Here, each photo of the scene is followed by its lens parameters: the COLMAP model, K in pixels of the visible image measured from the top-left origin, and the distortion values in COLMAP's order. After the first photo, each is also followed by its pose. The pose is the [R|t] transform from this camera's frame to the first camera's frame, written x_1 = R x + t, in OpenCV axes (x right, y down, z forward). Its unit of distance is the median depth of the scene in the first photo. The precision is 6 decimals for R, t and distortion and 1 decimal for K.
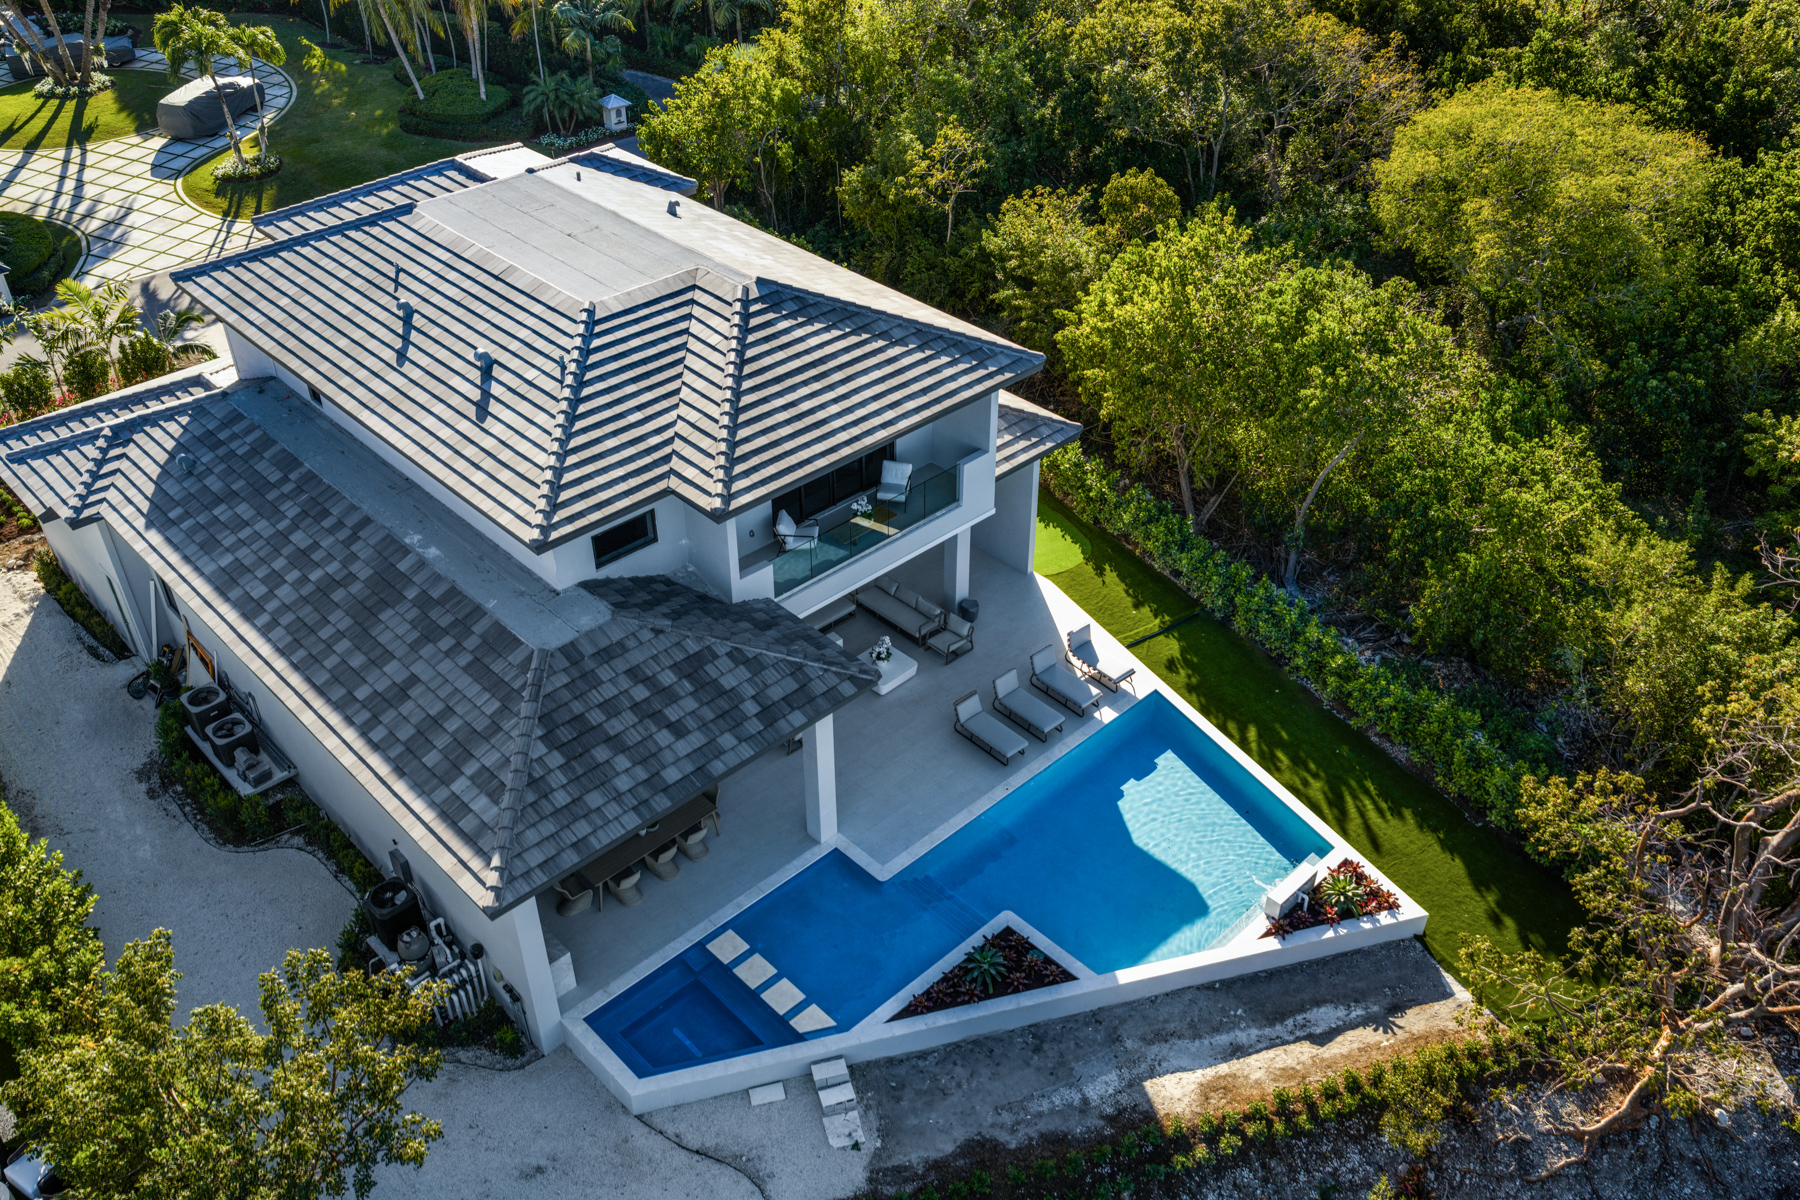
lens RADIAL K [[1453.8, 0, 902.1], [0, 1453.8, 630.9], [0, 0, 1]] dist [-0.005153, -0.002622]
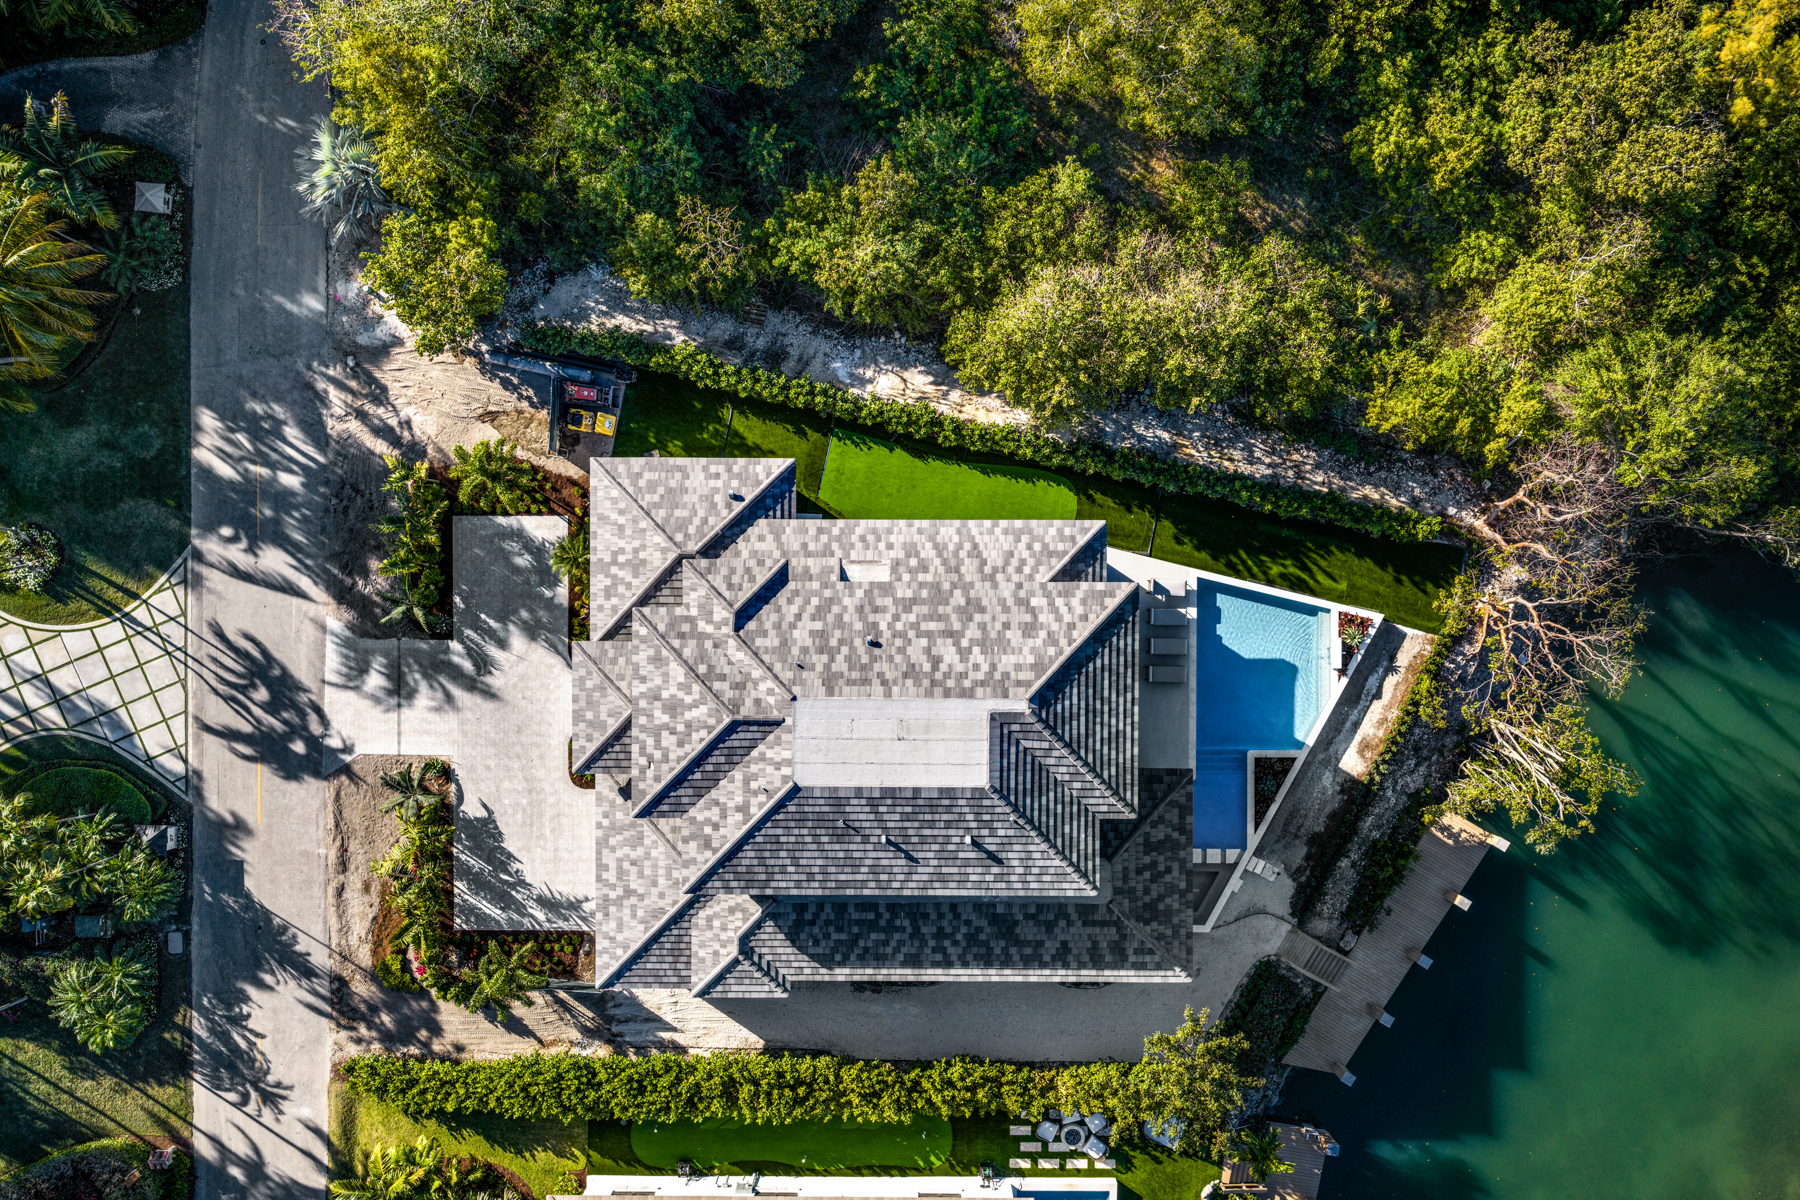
lens RADIAL K [[1453.8, 0, 902.1], [0, 1453.8, 630.9], [0, 0, 1]] dist [-0.005153, -0.002622]
pose [[0.695029, -0.718822, -0.015165, -0.126960], [0.448368, 0.416846, 0.790700, -1.848611], [-0.562051, -0.556358, 0.612017, 0.055331]]
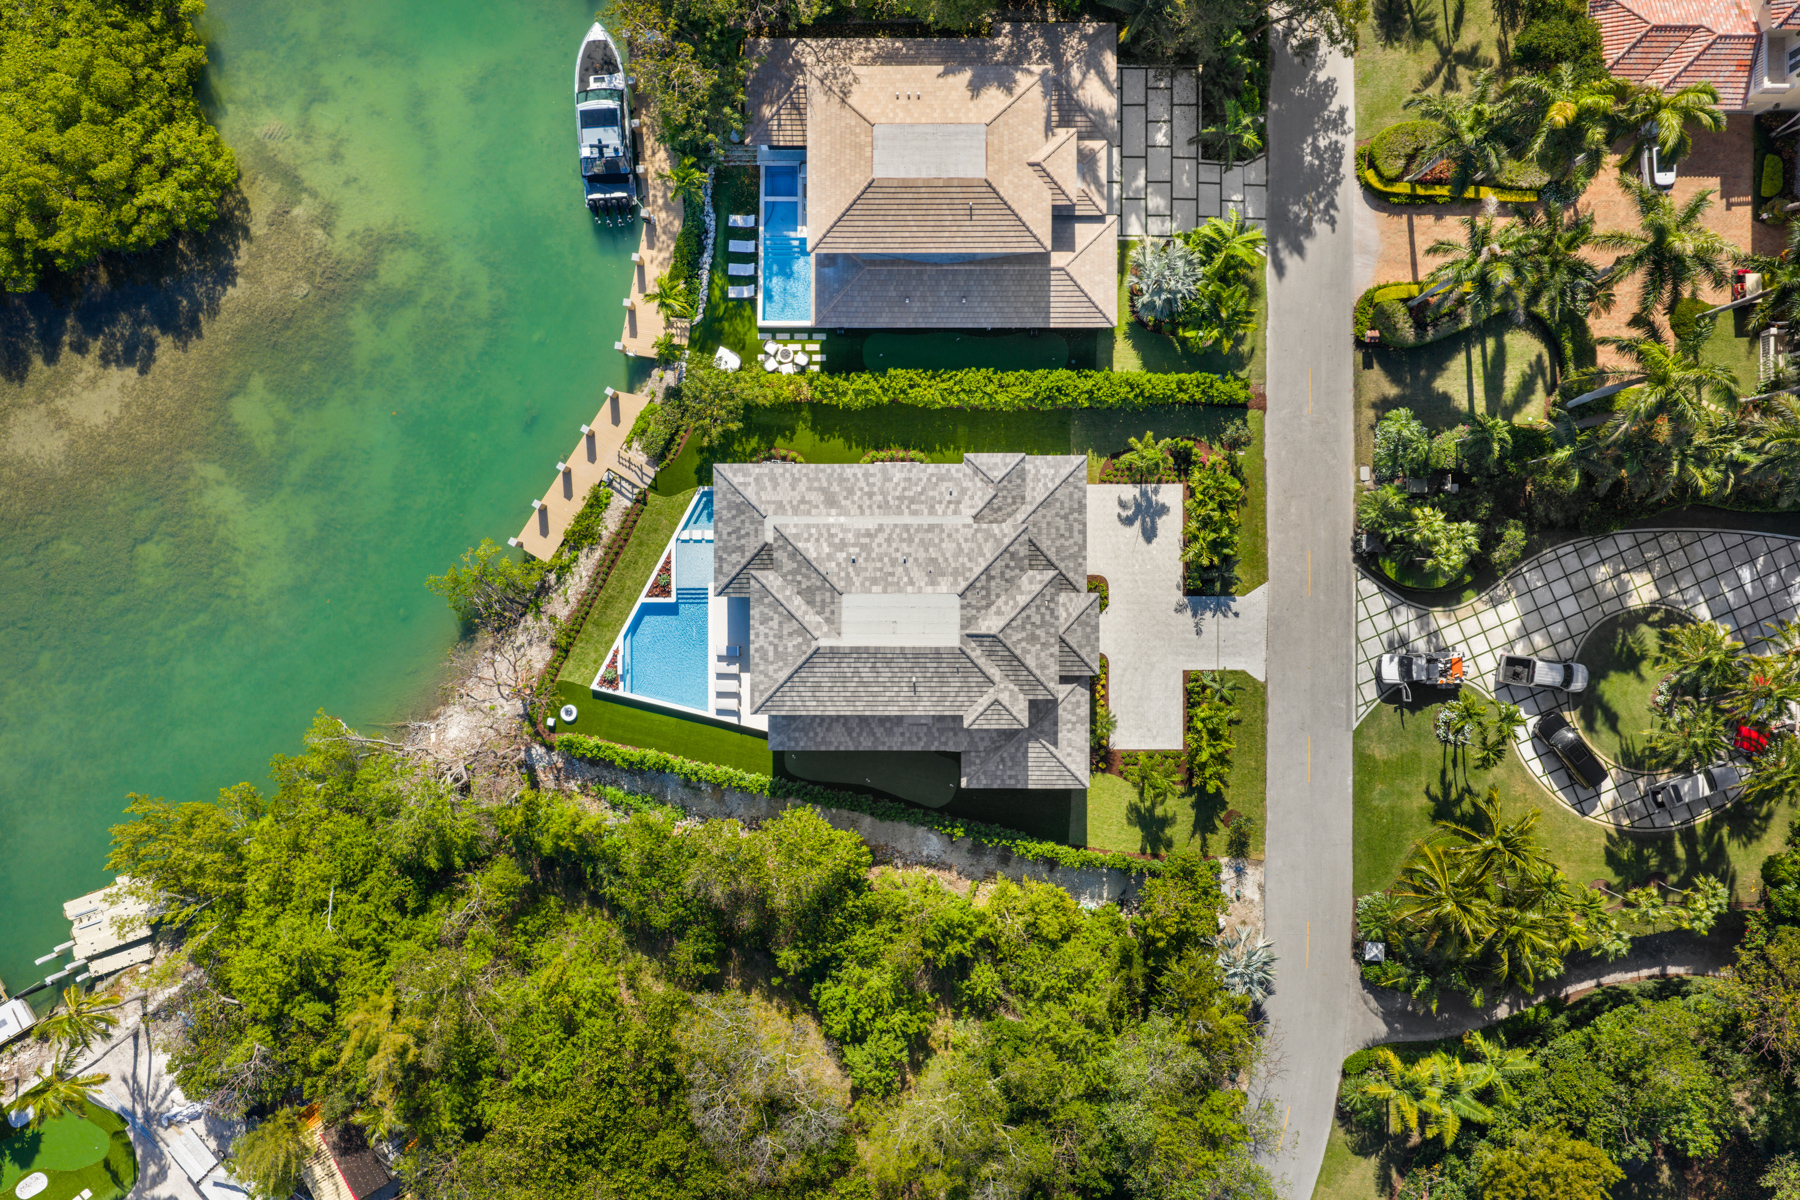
lens RADIAL K [[1453.8, 0, 902.1], [0, 1453.8, 630.9], [0, 0, 1]] dist [-0.005153, -0.002622]
pose [[-0.692980, 0.720930, 0.006159, -0.269692], [-0.440712, -0.430356, 0.787760, -2.784860], [0.570571, 0.543188, 0.615951, -0.770794]]
